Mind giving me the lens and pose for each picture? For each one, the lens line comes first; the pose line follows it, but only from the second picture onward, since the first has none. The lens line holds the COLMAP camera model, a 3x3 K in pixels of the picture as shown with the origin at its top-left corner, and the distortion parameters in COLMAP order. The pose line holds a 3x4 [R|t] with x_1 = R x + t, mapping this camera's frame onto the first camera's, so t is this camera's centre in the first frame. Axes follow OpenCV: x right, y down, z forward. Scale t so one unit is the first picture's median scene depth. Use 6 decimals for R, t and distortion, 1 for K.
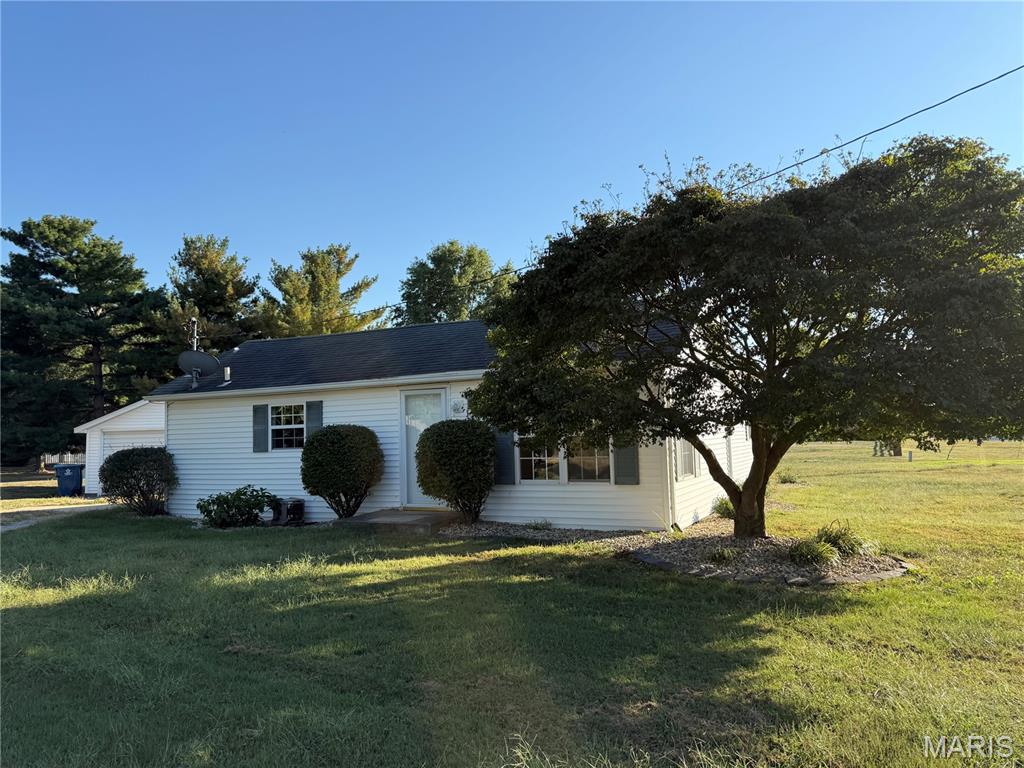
lens RADIAL K [[706.5, 0, 516.1], [0, 706.5, 387.5], [0, 0, 1]] dist [0.091225, -0.114324]
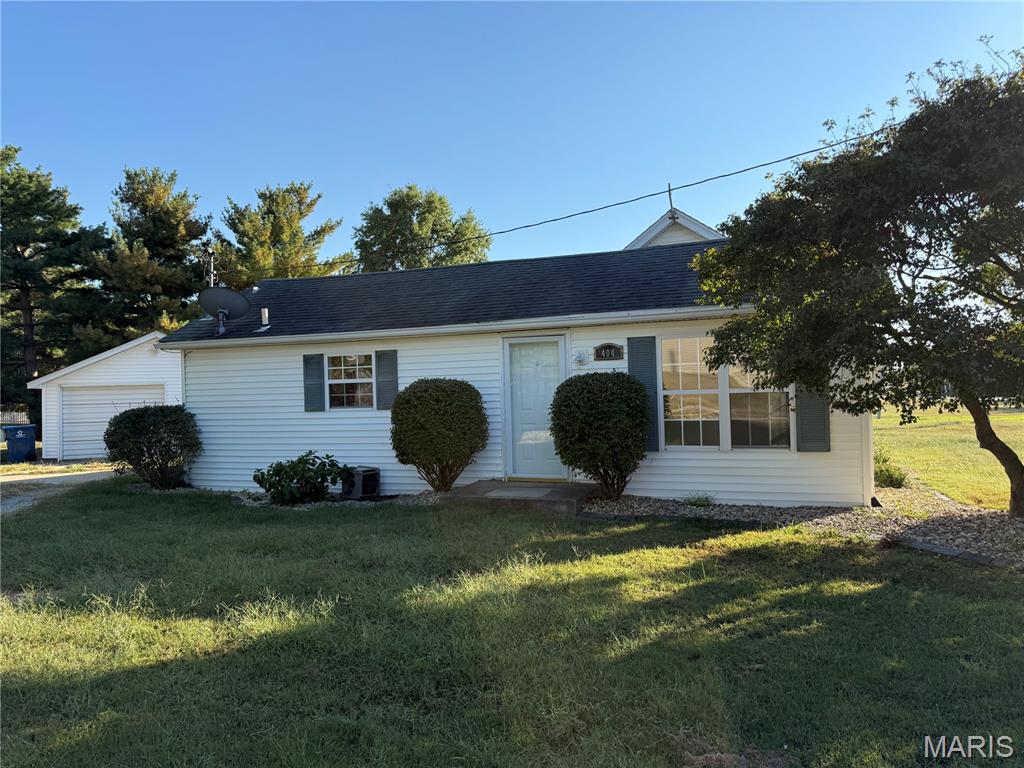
lens RADIAL K [[714.0, 0, 512.1], [0, 714.0, 387.0], [0, 0, 1]] dist [0.000121, -0.003937]
pose [[0.994342, 0.003681, 0.106160, -0.081747], [-0.009712, 0.998364, 0.056352, 0.005000], [-0.105778, -0.057064, 0.992751, 0.058845]]
